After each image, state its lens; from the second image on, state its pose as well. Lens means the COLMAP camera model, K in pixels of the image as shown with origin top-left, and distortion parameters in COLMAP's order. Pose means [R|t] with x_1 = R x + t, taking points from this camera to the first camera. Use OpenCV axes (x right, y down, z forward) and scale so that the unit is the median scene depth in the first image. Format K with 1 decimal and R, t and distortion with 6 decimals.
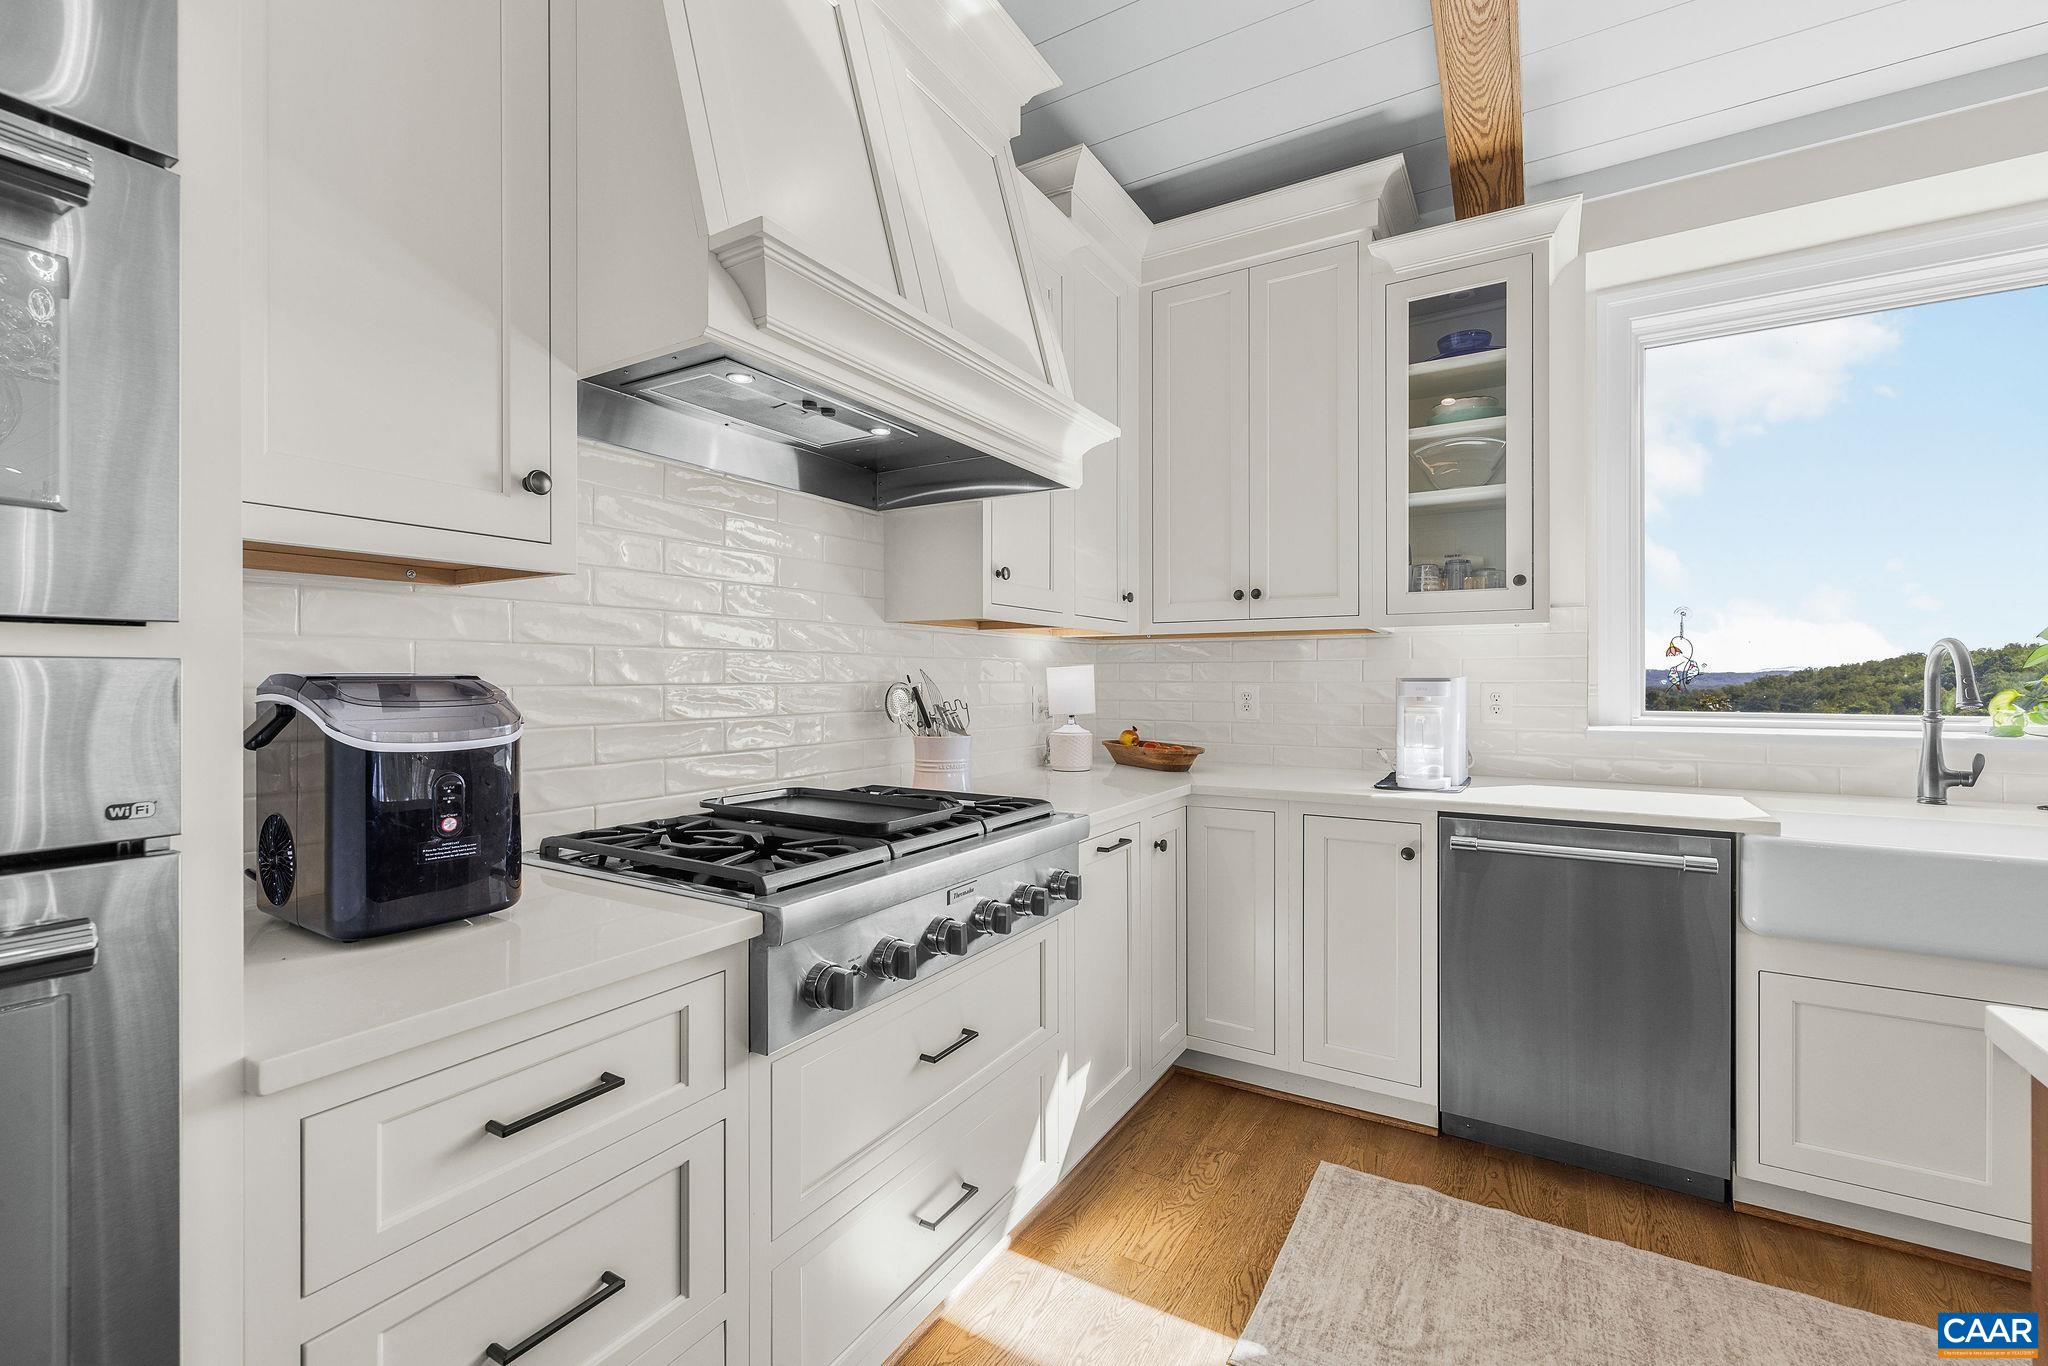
lens RADIAL K [[829.7, 0, 1054.7], [0, 829.7, 682.0], [0, 0, 1]] dist [-0.001884, 0.001721]
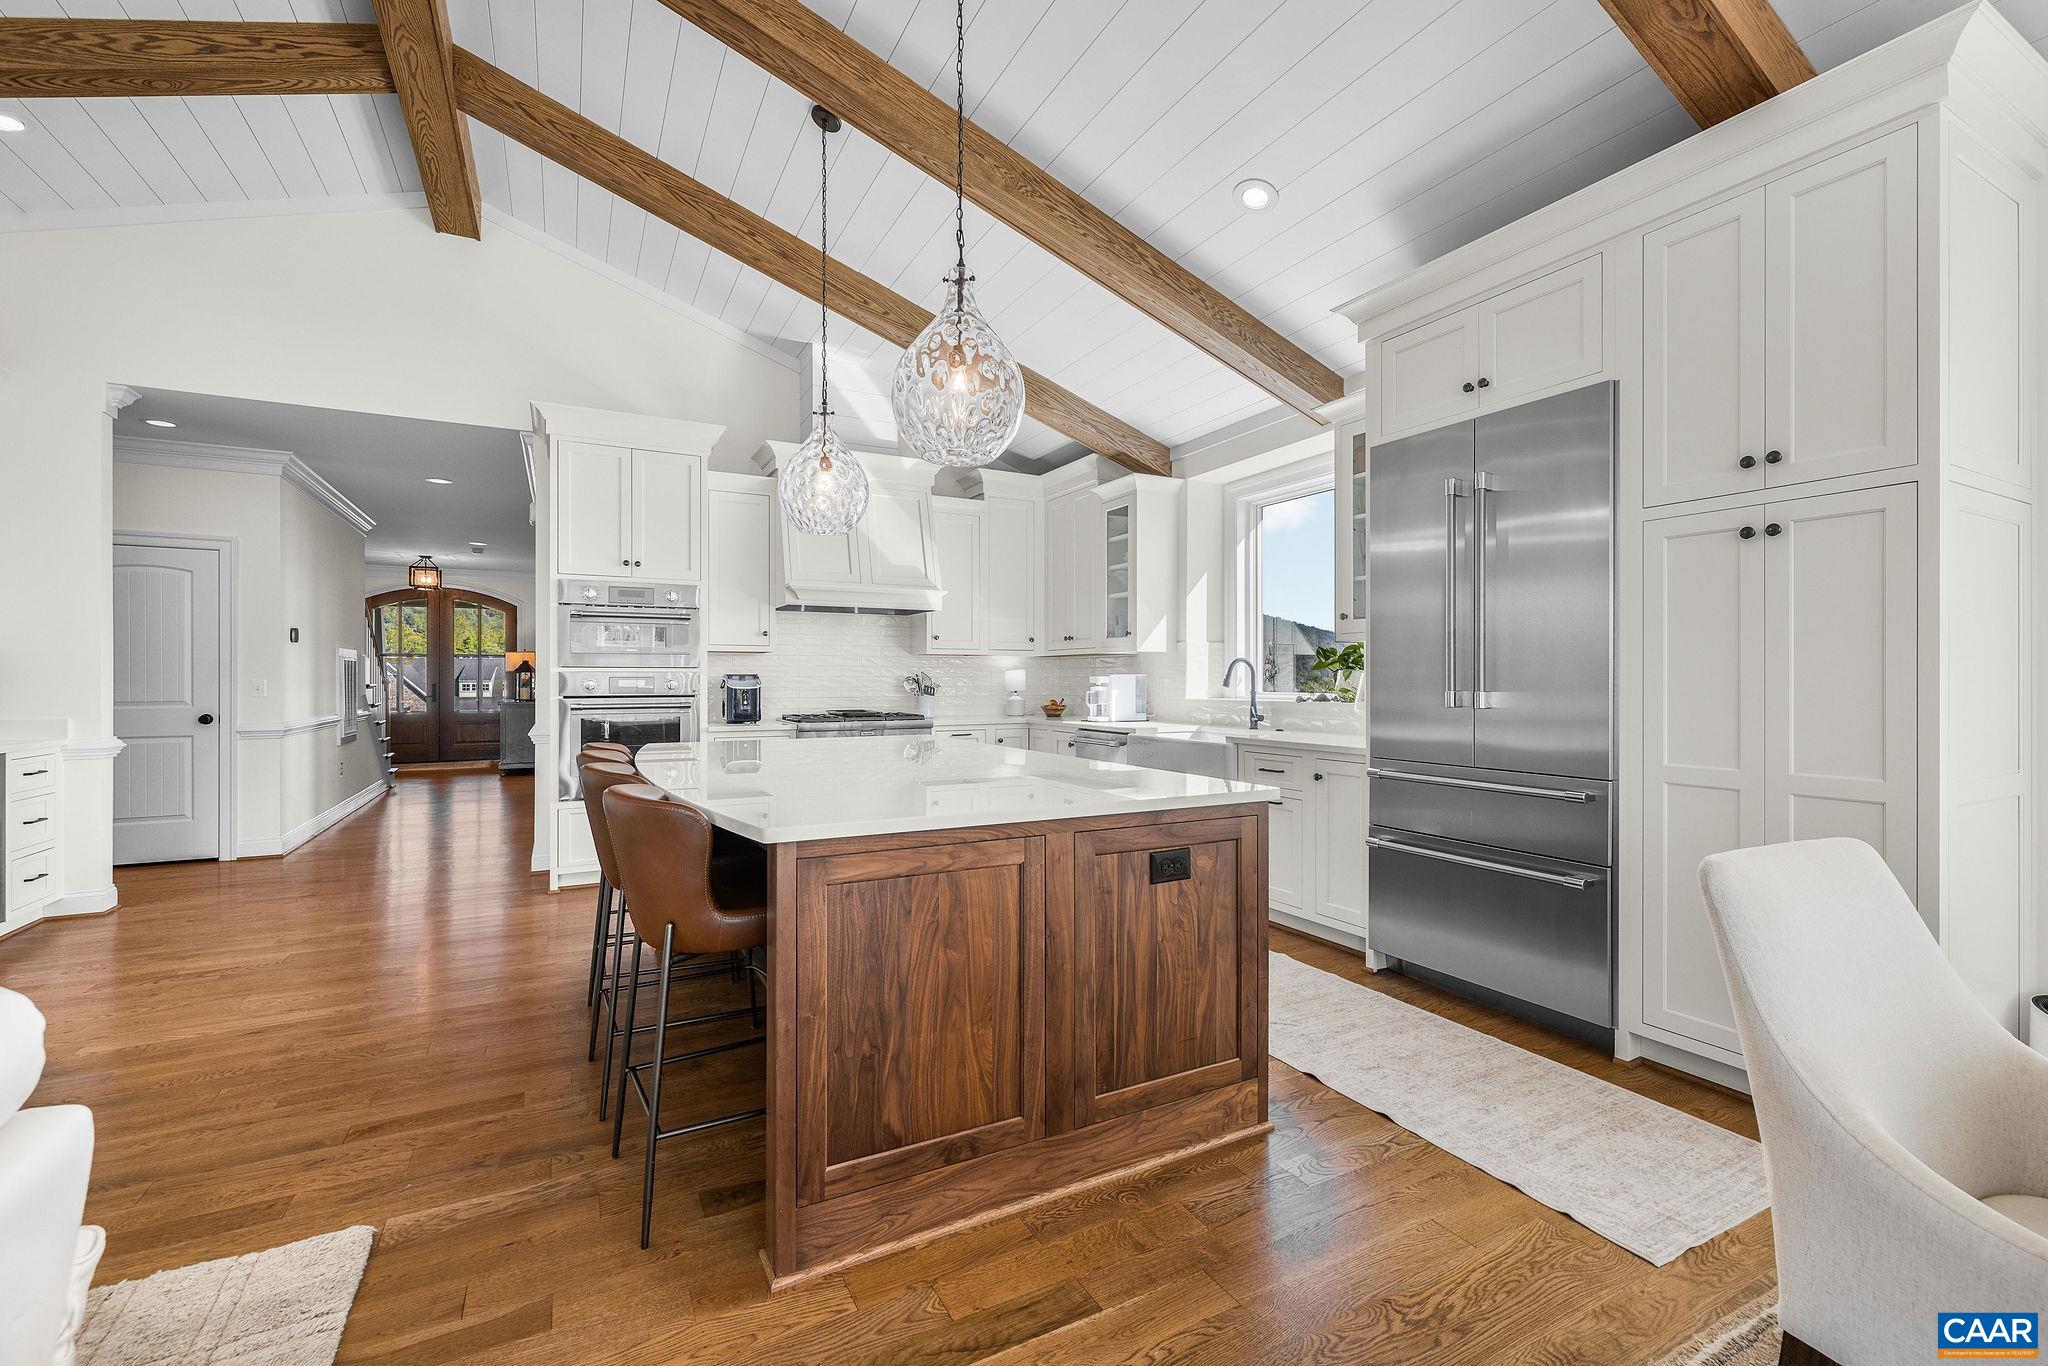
lens RADIAL K [[829.7, 0, 1062.8], [0, 829.7, 680.2], [0, 0, 1]] dist [-0.001884, 0.001721]
pose [[0.875116, 0.001026, -0.483912, 2.018297], [-0.002153, 0.999996, -0.001774, 0.020293], [0.483908, 0.002594, 0.875115, -1.492532]]
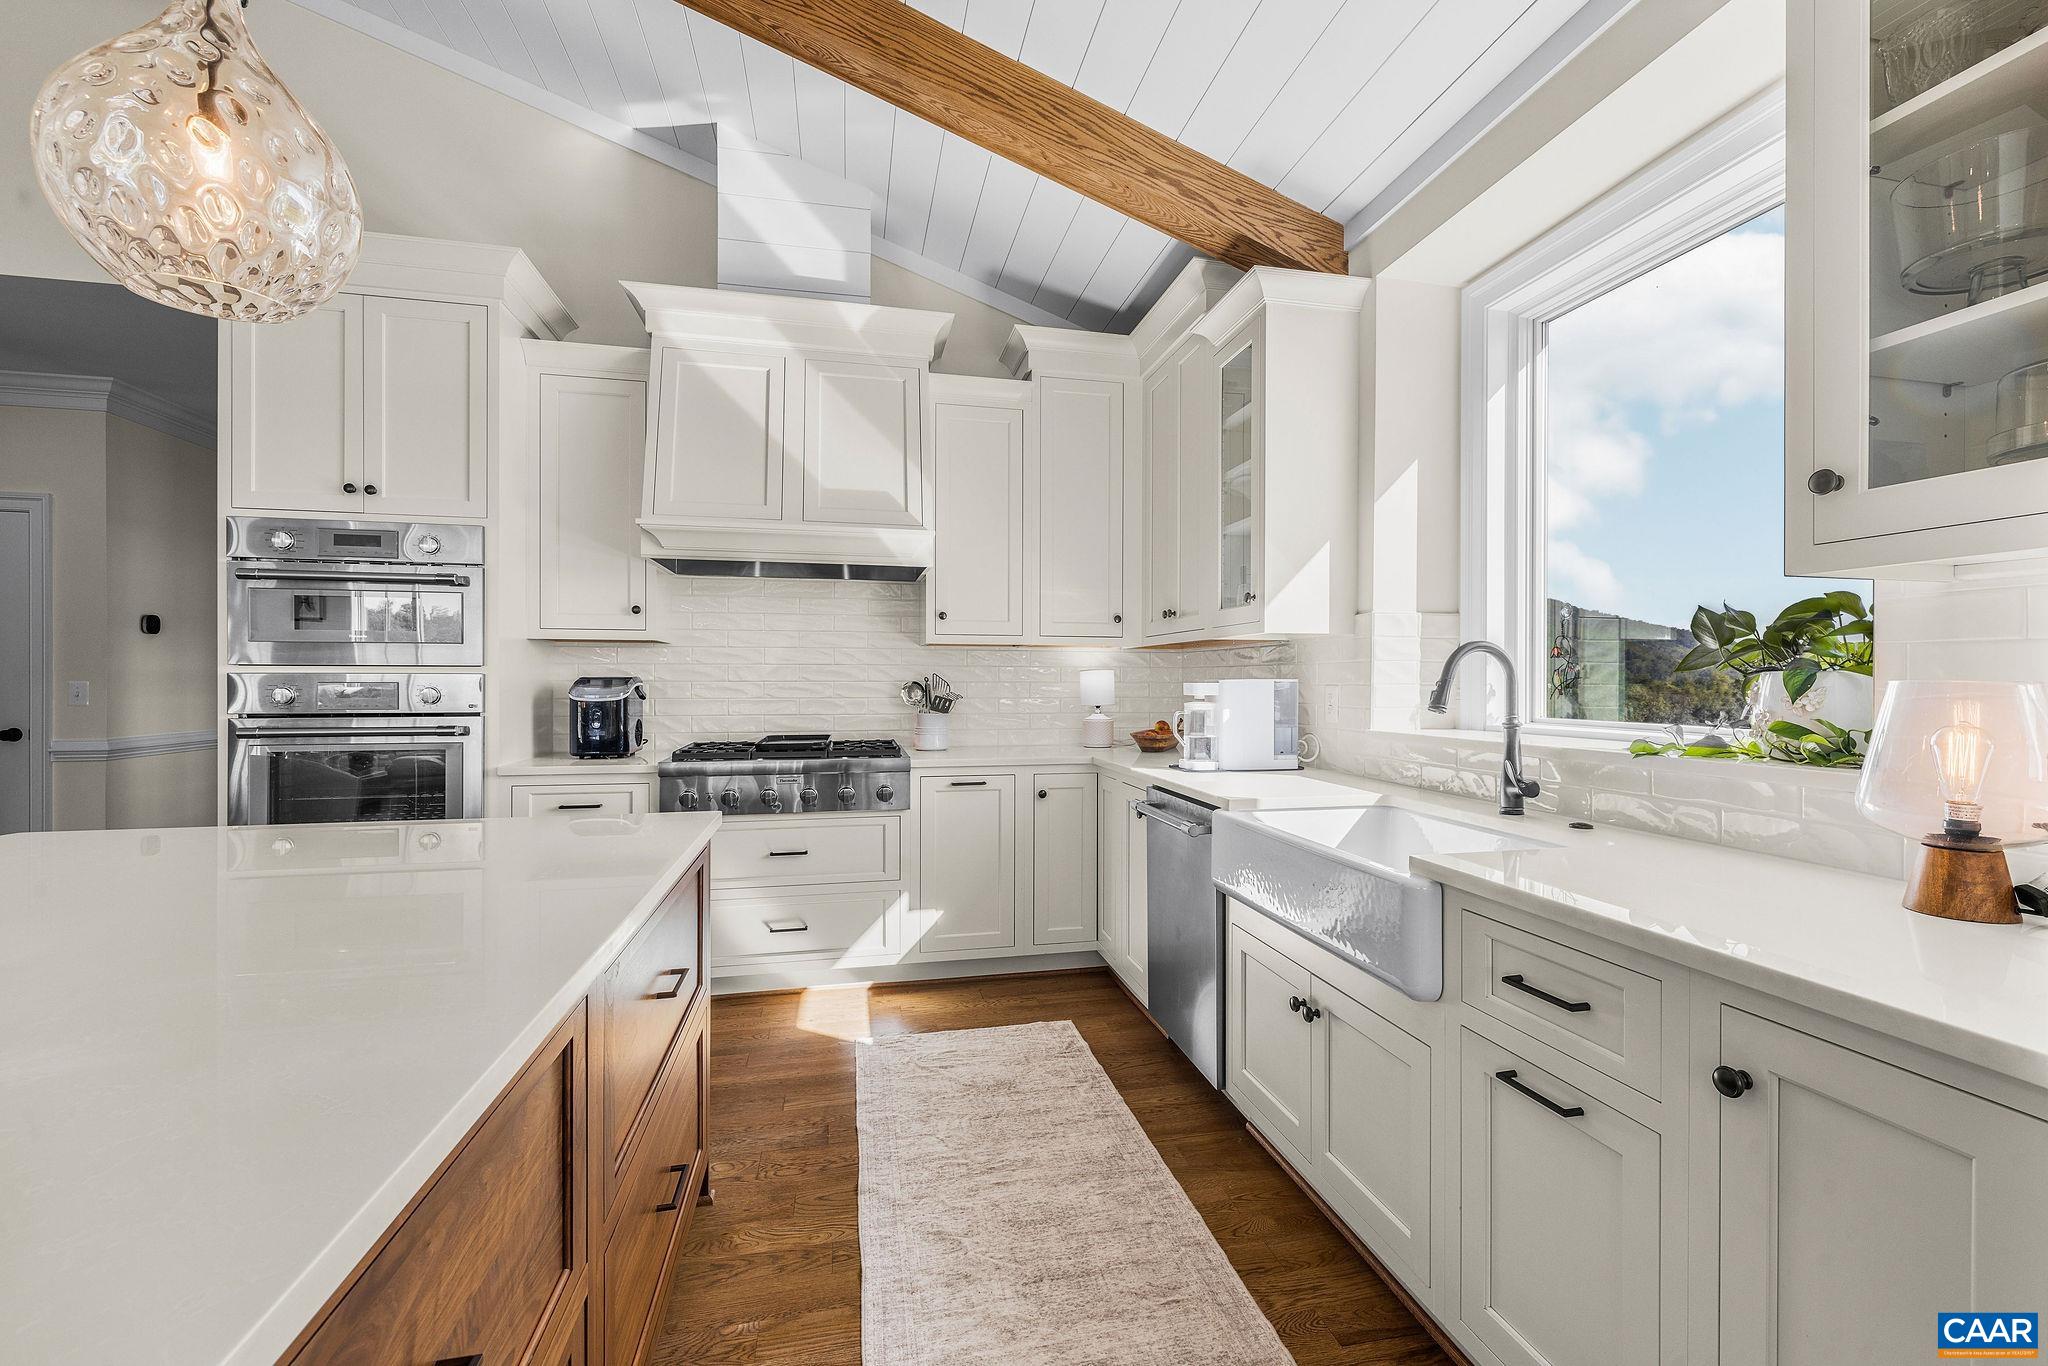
lens RADIAL K [[876.5, 0, 1085.7], [0, 876.5, 686.0], [0, 0, 1]] dist [0.002722, -0.000007]
pose [[0.714493, 0.007482, -0.699602, 1.665799], [-0.005956, 0.999972, 0.004611, -0.000182], [0.699617, 0.000872, 0.714518, -0.059307]]
